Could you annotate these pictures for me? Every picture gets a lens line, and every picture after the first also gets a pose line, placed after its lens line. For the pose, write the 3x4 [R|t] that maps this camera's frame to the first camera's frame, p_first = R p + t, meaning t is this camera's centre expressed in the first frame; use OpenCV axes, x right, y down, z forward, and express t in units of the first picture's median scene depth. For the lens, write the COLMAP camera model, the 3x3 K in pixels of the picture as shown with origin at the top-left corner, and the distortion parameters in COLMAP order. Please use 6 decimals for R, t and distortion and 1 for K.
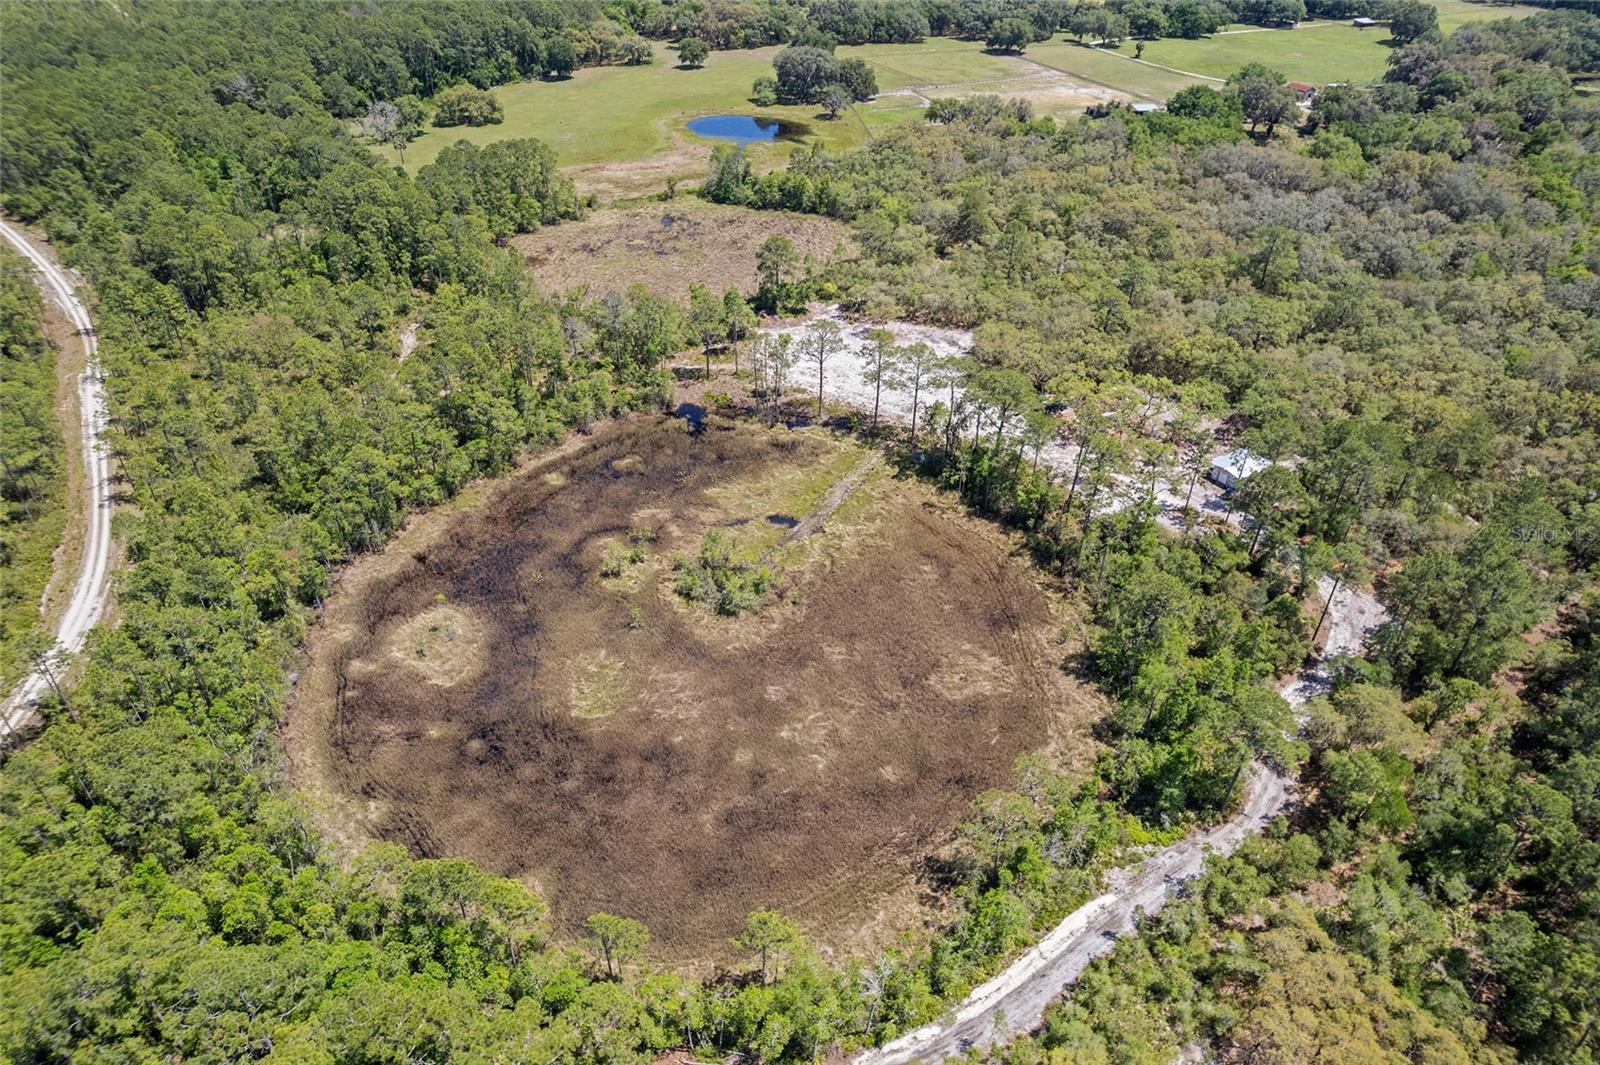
lens RADIAL K [[1040.8, 0, 795.1], [0, 1040.8, 539.6], [0, 0, 1]] dist [-0.084719, 0.079109]
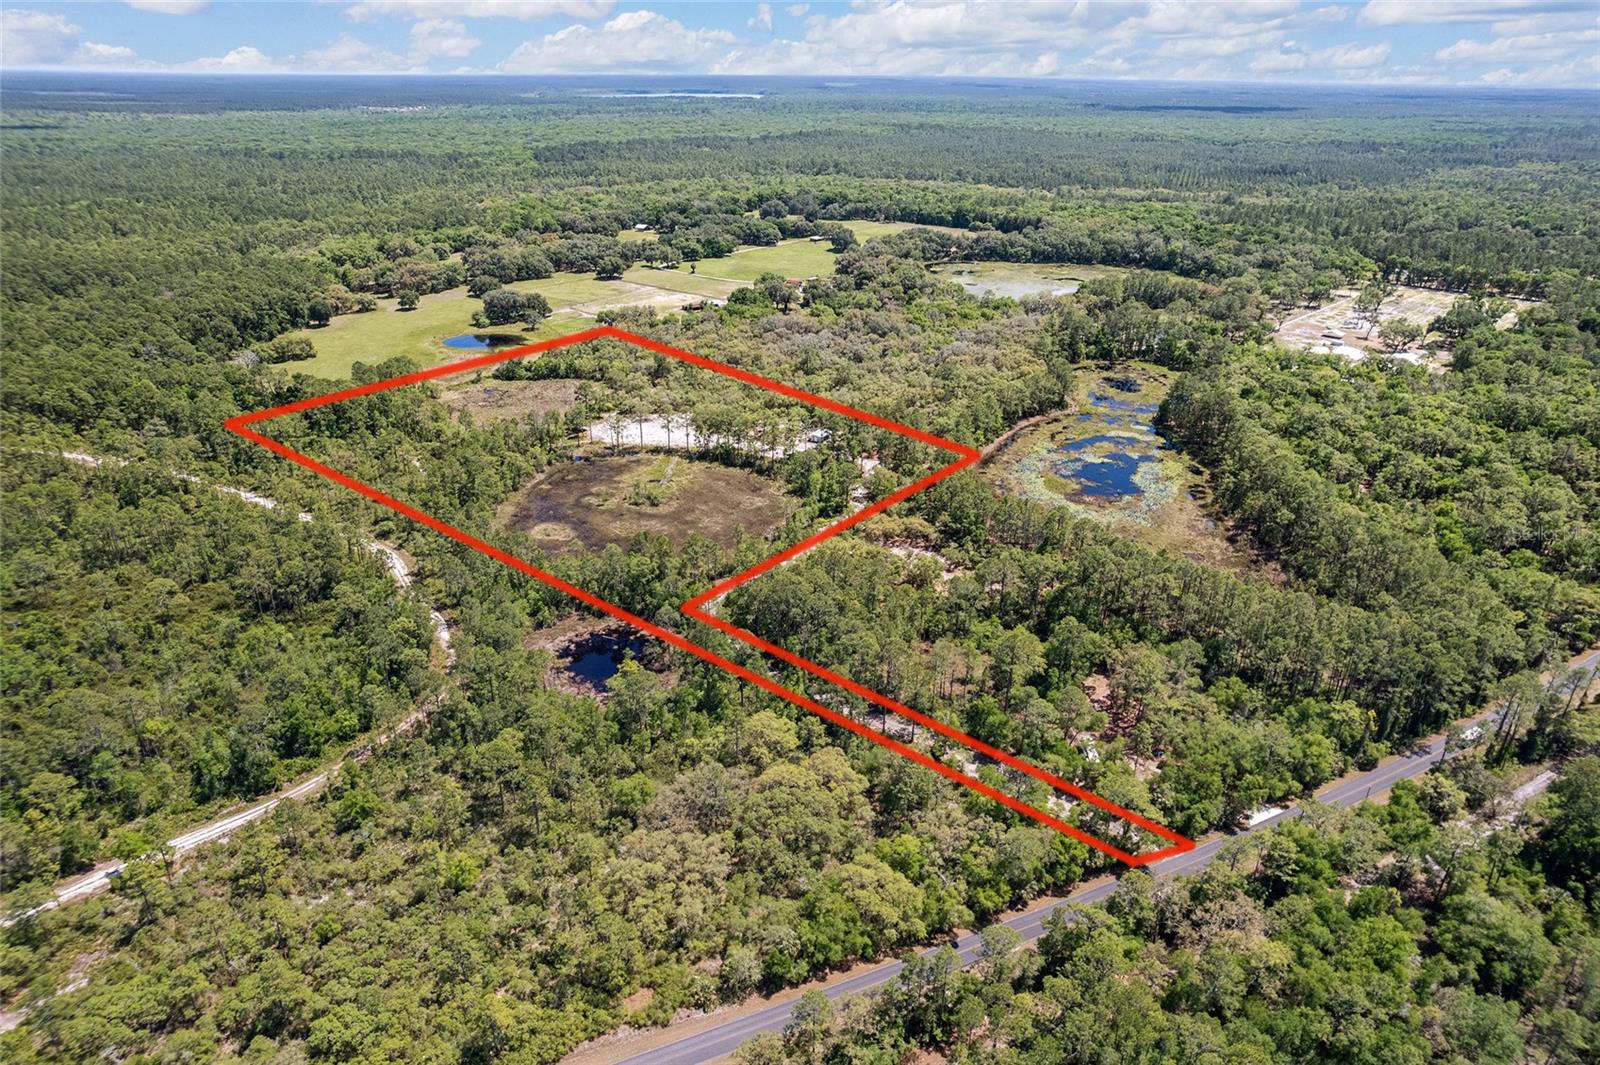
lens RADIAL K [[1046.2, 0, 803.9], [0, 1046.2, 533.1], [0, 0, 1]] dist [-0.074458, 0.072989]
pose [[0.896170, -0.185049, 0.403282, -0.537238], [0.257657, 0.956977, -0.133448, 0.391249], [-0.361237, 0.223500, 0.905293, -0.981136]]
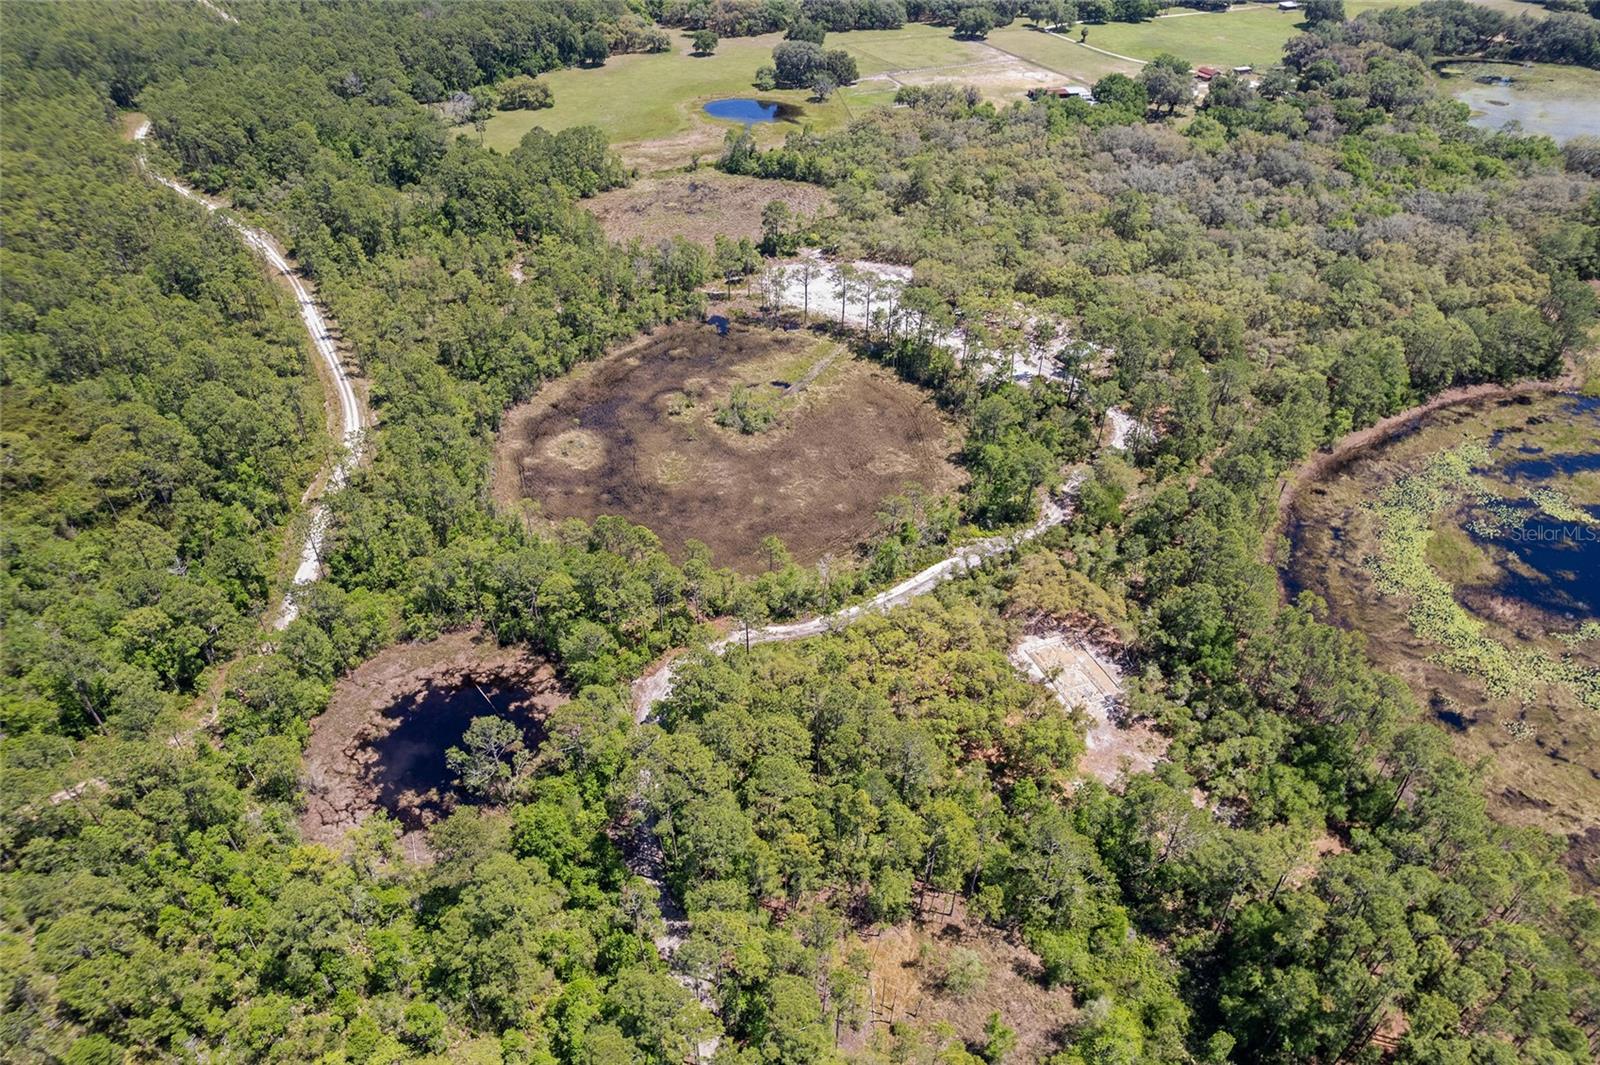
lens RADIAL K [[1034.0, 0, 796.5], [0, 1034.0, 548.5], [0, 0, 1]] dist [-0.092884, 0.085237]
pose [[0.999985, -0.005407, -0.000682, 0.009121], [0.005434, 0.998829, 0.048084, 0.120429], [0.000421, -0.048087, 0.998843, -0.442035]]
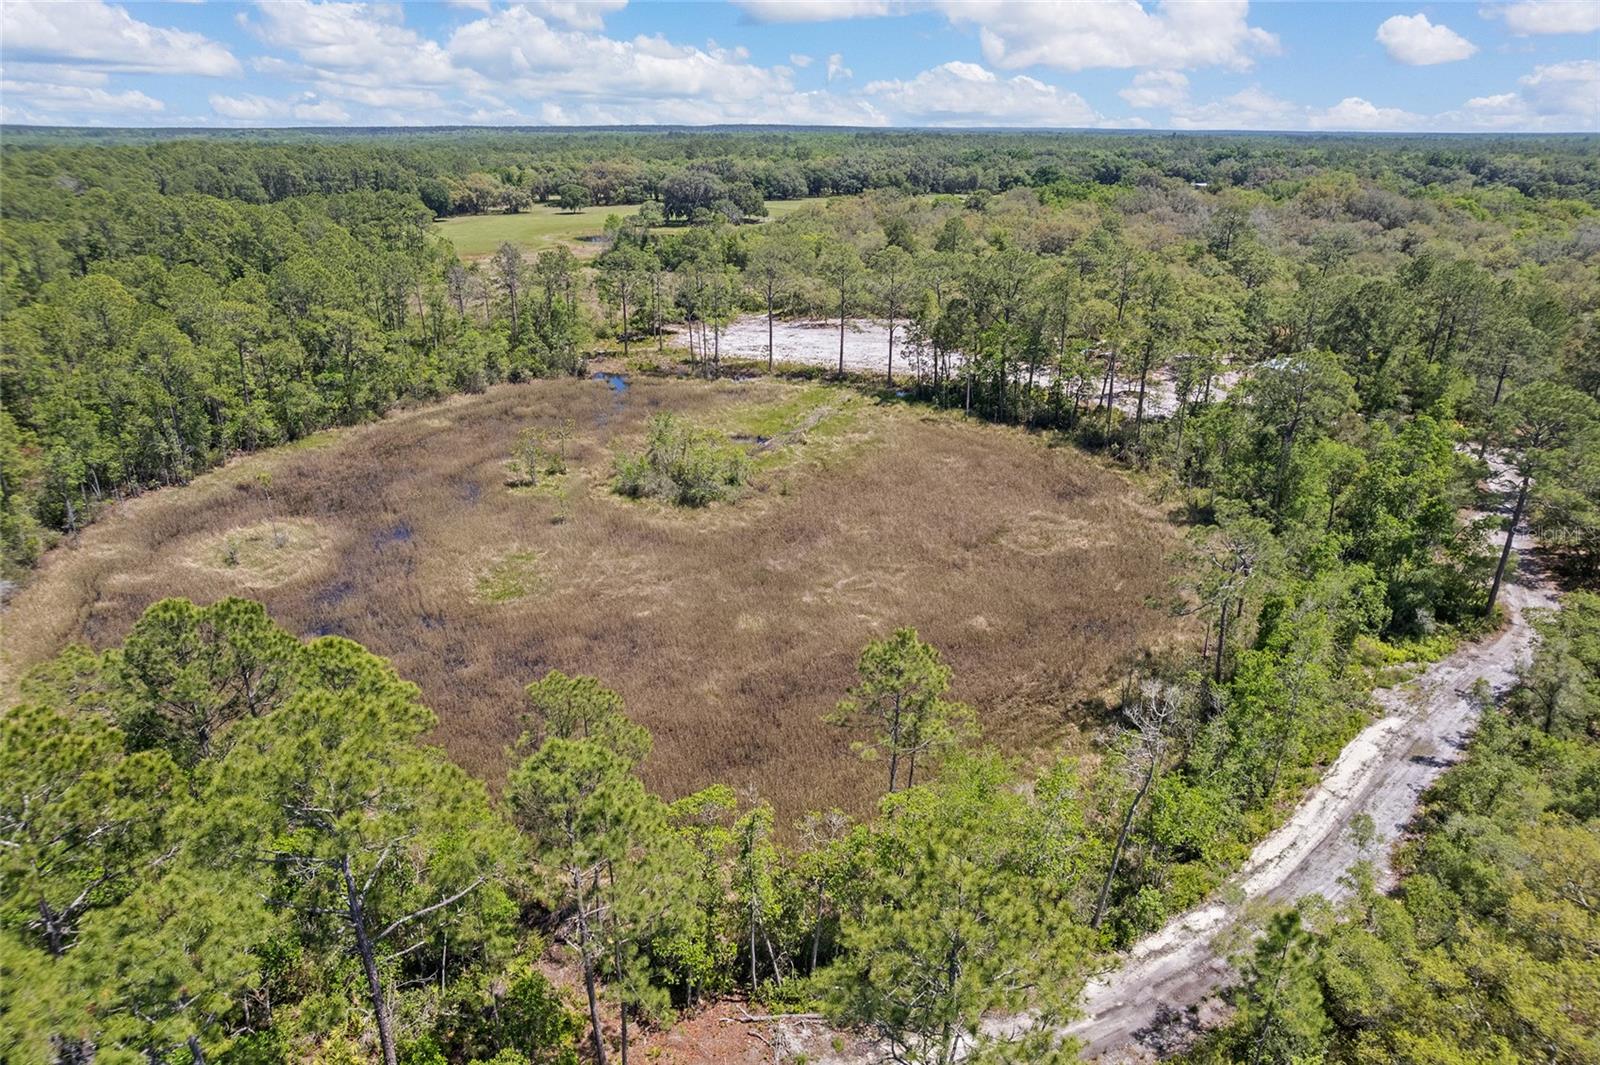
lens RADIAL K [[1046.2, 0, 803.9], [0, 1046.2, 533.1], [0, 0, 1]] dist [-0.074458, 0.072989]
pose [[0.990227, -0.058818, 0.126452, -0.055430], [0.087252, 0.968625, -0.232708, 0.178963], [-0.108797, 0.241467, 0.964291, 0.215291]]
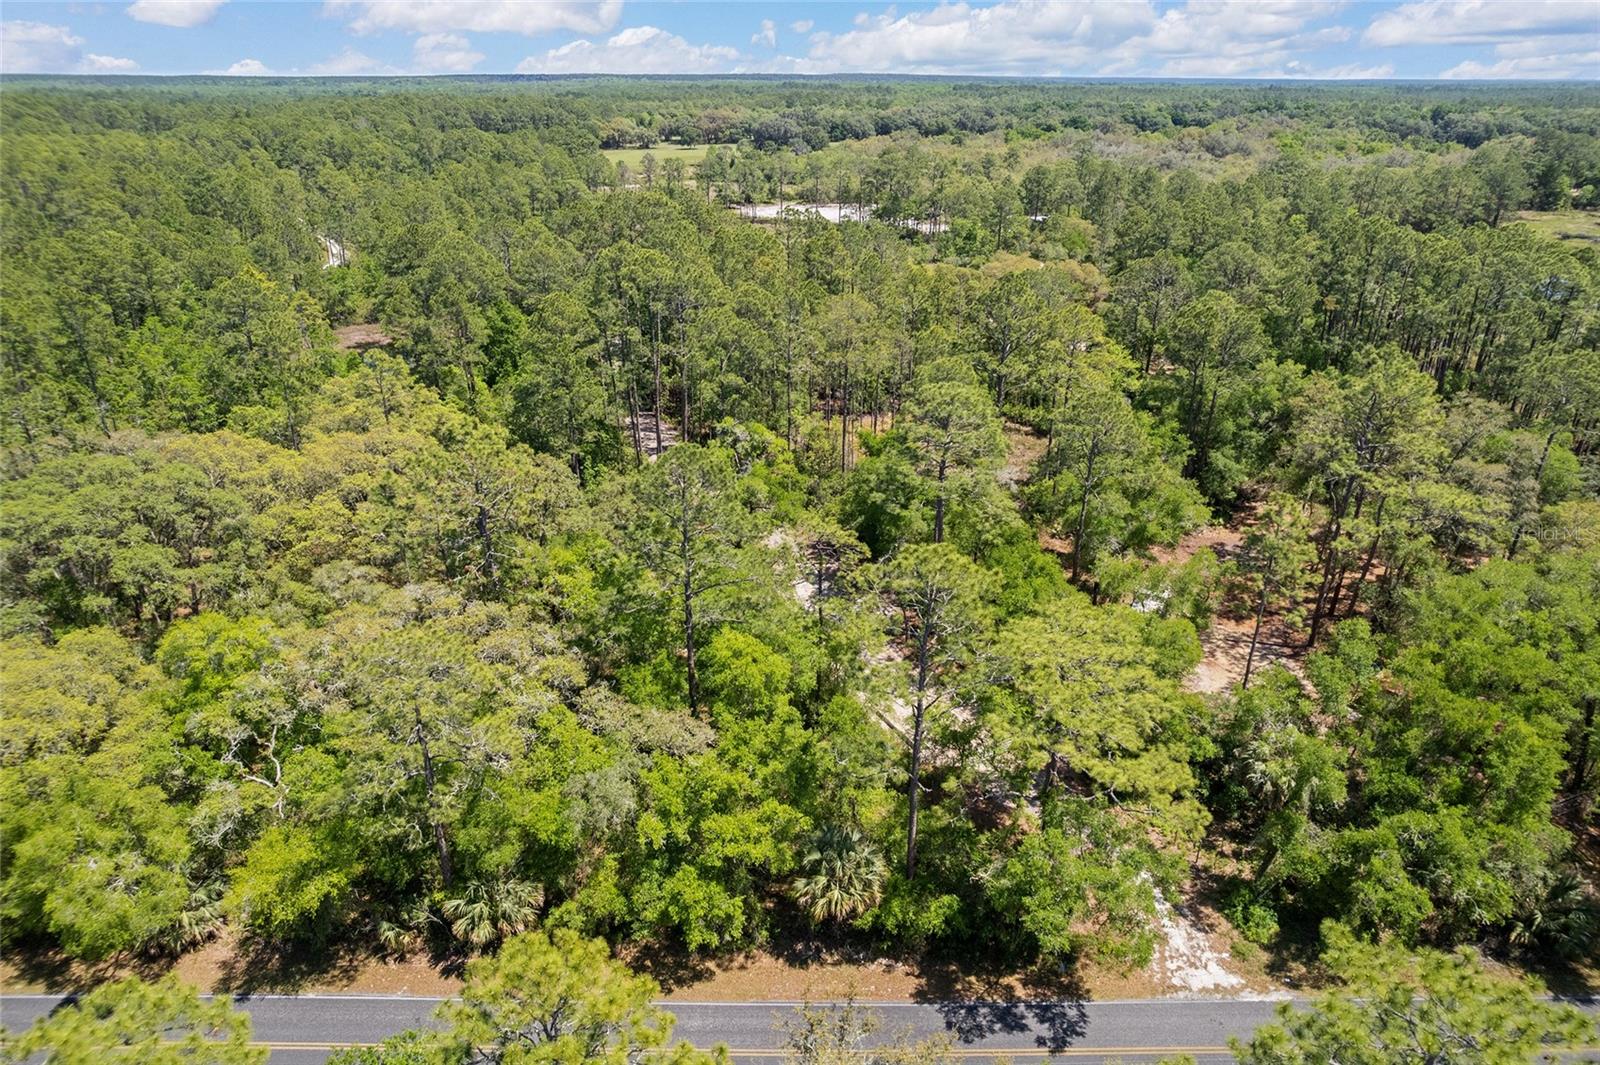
lens RADIAL K [[1046.2, 0, 803.9], [0, 1046.2, 533.1], [0, 0, 1]] dist [-0.074458, 0.072989]
pose [[0.999602, -0.018207, 0.021557, 0.014049], [0.022076, 0.980442, -0.195565, 0.585741], [-0.017574, 0.195963, 0.980454, -0.398494]]
